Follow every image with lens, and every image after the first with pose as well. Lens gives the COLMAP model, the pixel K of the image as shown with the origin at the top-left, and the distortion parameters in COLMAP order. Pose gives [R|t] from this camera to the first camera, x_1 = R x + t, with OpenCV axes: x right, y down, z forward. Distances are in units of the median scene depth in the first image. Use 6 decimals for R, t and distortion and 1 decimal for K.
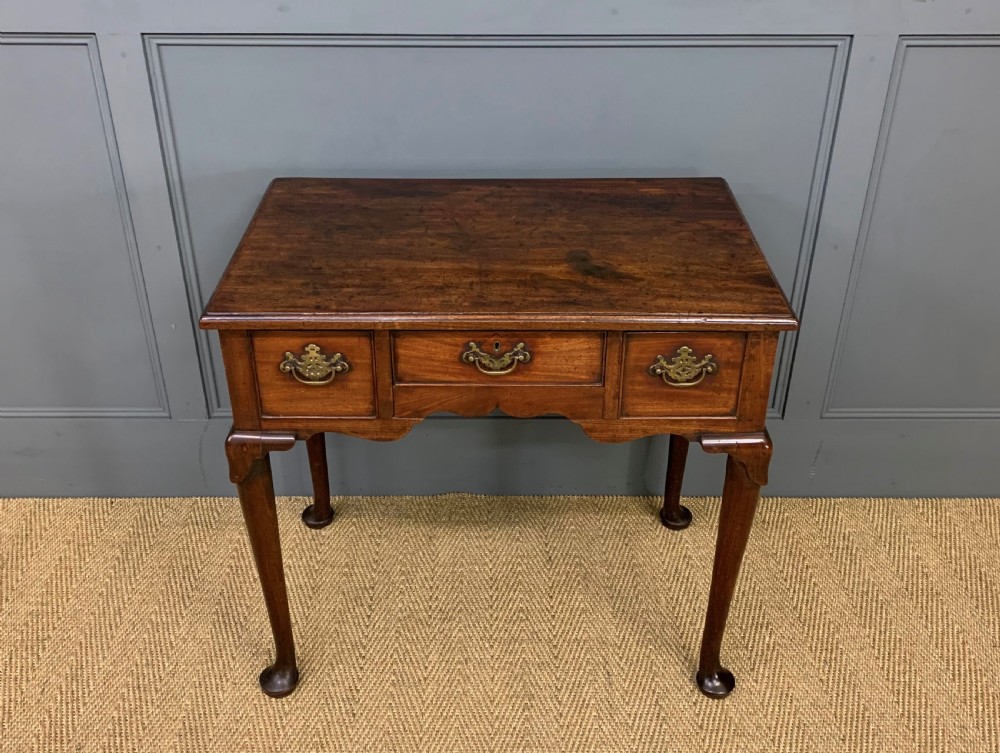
lens RADIAL K [[966.9, 0, 506.0], [0, 966.9, 335.8], [0, 0, 1]] dist [0.014082, -0.017912]
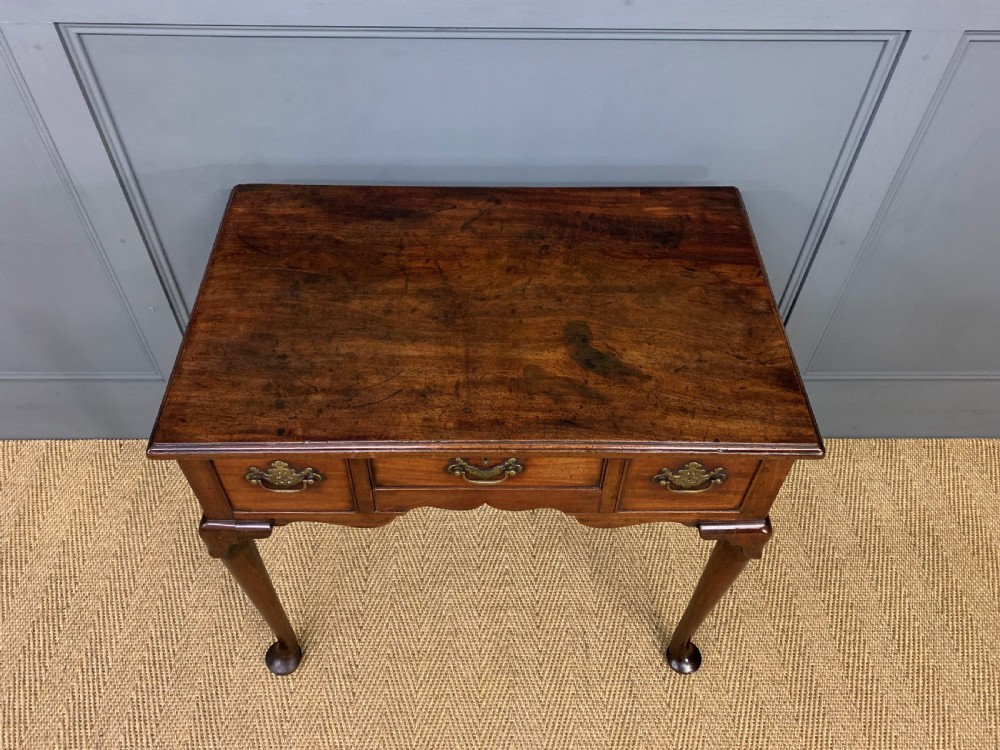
lens RADIAL K [[780.4, 0, 501.1], [0, 780.4, 346.1], [0, 0, 1]] dist [0.007725, -0.000088]
pose [[0.999875, 0.004173, 0.015258, -0.005191], [-0.008664, 0.951503, 0.307517, -0.249701], [-0.013235, -0.307610, 0.951420, 0.270705]]
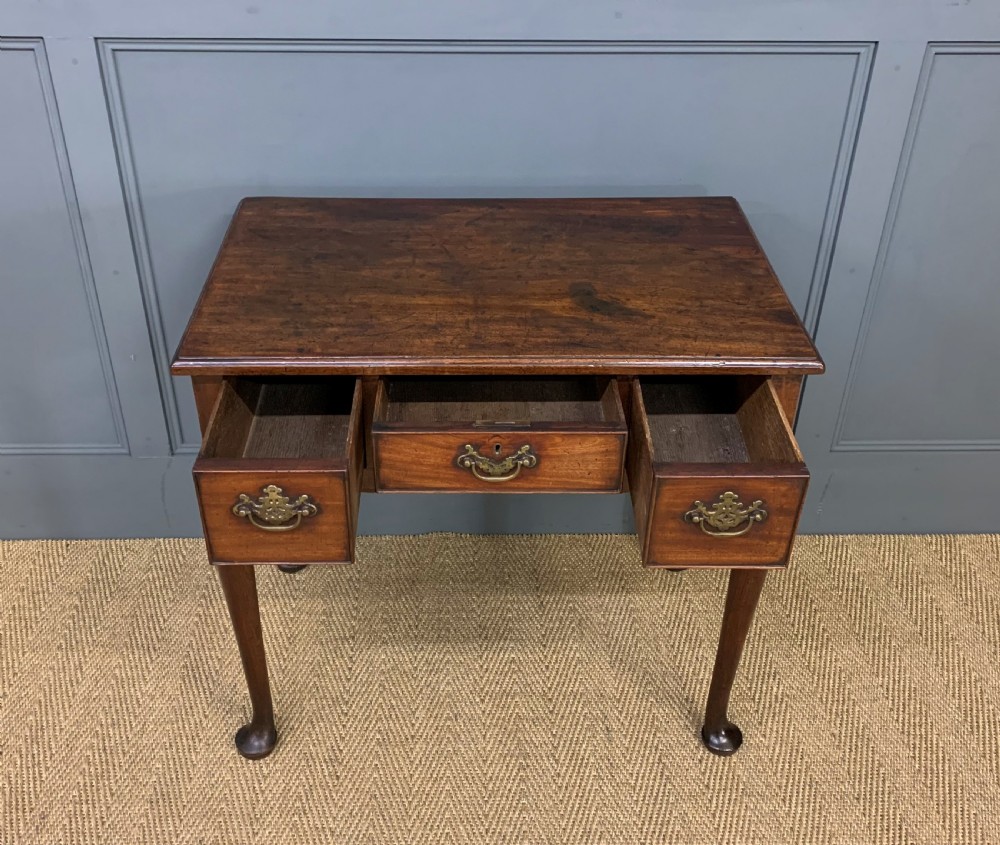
lens RADIAL K [[1028.3, 0, 490.9], [0, 1028.3, 383.0], [0, 0, 1]] dist [0.013274, -0.018636]
pose [[0.999807, -0.003276, 0.019347, -0.026350], [0.002404, 0.998989, 0.044898, -0.032375], [-0.019475, -0.044843, 0.998804, 0.020638]]
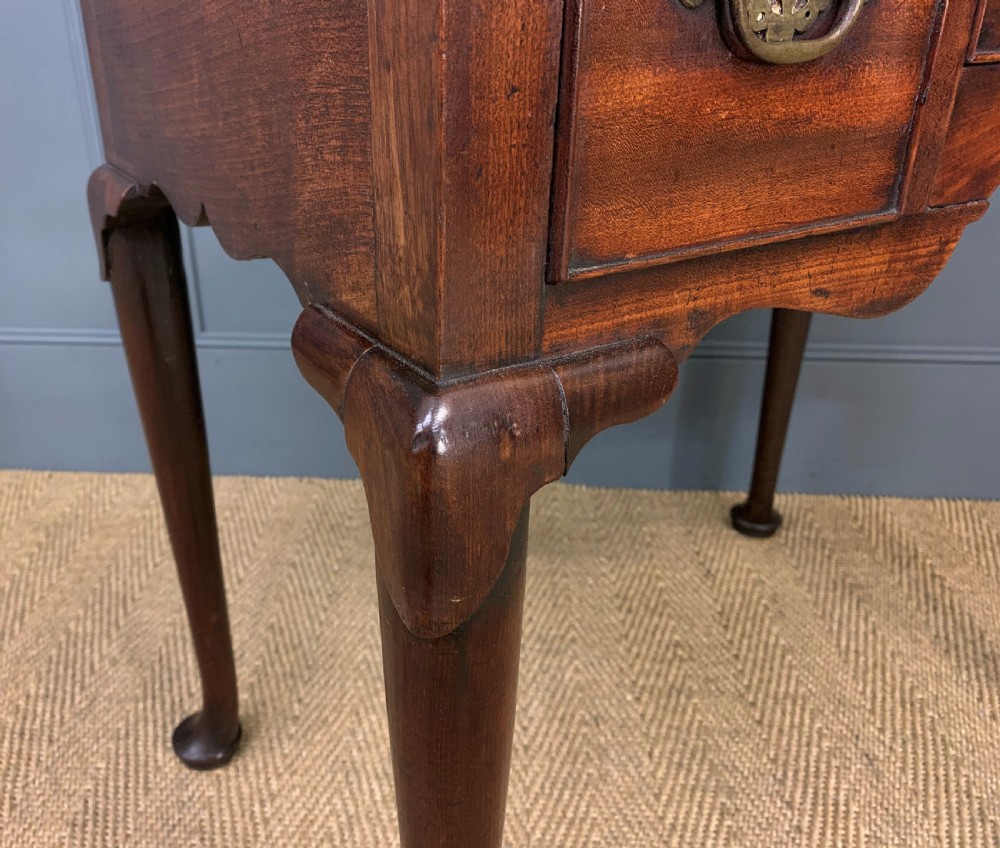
lens RADIAL K [[869.7, 0, 440.6], [0, 869.7, 423.4], [0, 0, 1]] dist [-0.008476, 0.004046]
pose [[0.996490, 0.025130, -0.079852, -0.098294], [-0.029709, 0.997950, -0.056689, 0.203528], [0.078264, 0.058863, 0.995193, 0.503563]]
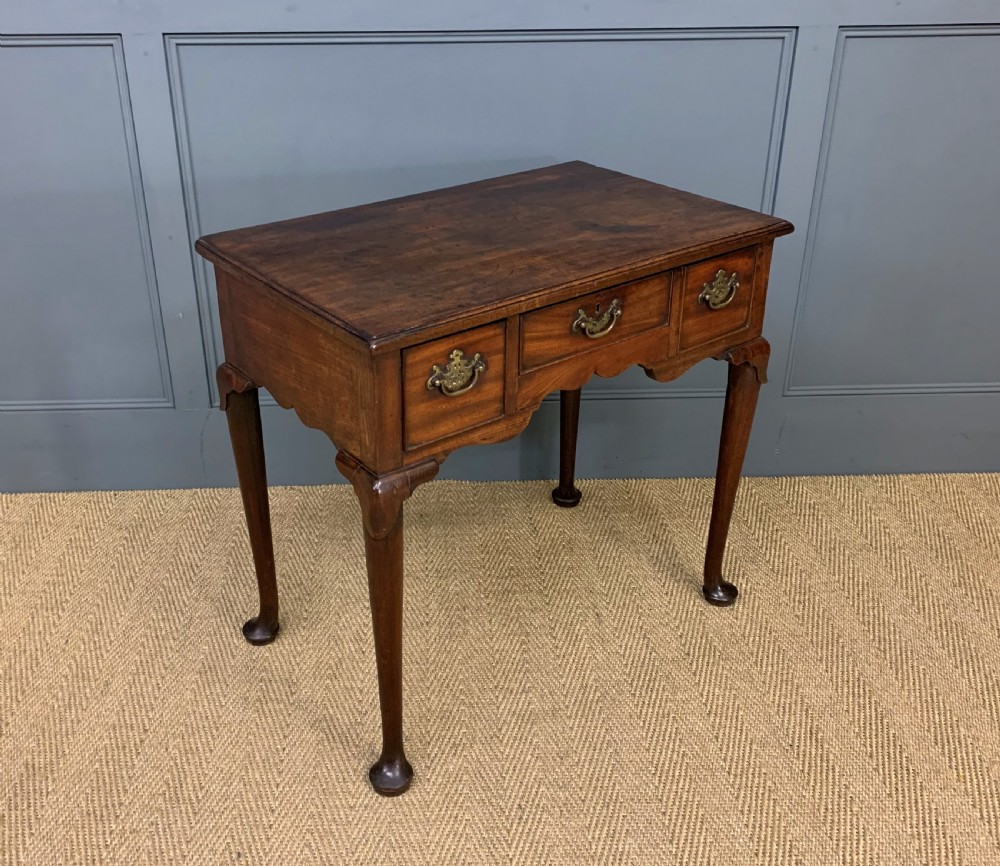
lens RADIAL K [[977.8, 0, 467.5], [0, 977.8, 376.5], [0, 0, 1]] dist [0.070116, -0.154452]
pose [[0.999570, -0.021094, 0.020391, -0.056246], [0.022553, 0.996986, -0.074233, 0.167249], [-0.018763, 0.074661, 0.997032, -0.100917]]
